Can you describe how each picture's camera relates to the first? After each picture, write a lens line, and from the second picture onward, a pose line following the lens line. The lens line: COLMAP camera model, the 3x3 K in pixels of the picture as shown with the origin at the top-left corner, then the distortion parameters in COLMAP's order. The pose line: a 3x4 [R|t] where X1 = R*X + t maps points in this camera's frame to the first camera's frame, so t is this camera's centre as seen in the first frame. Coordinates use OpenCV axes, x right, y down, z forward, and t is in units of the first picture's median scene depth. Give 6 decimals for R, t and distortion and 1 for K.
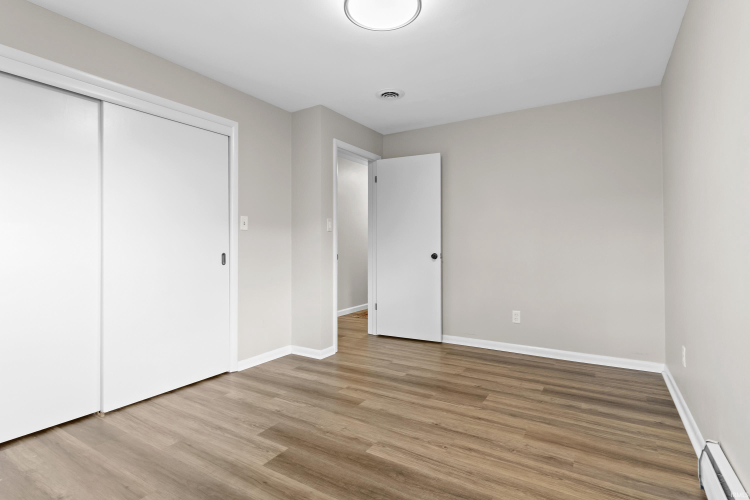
lens RADIAL K [[373.4, 0, 378.6], [0, 373.4, 246.3], [0, 0, 1]] dist [-0.001678, -0.000623]
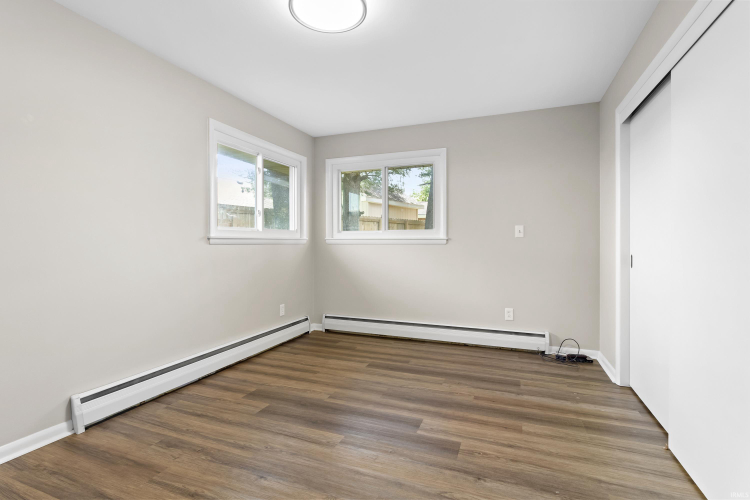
lens RADIAL K [[381.9, 0, 370.9], [0, 381.9, 244.8], [0, 0, 1]] dist [-0.000186, 0.000217]
pose [[-0.988354, 0.002934, -0.152142, 0.056166], [0.002967, 0.999996, 0.000011, -0.007228], [0.152142, -0.000441, -0.988359, 2.050564]]
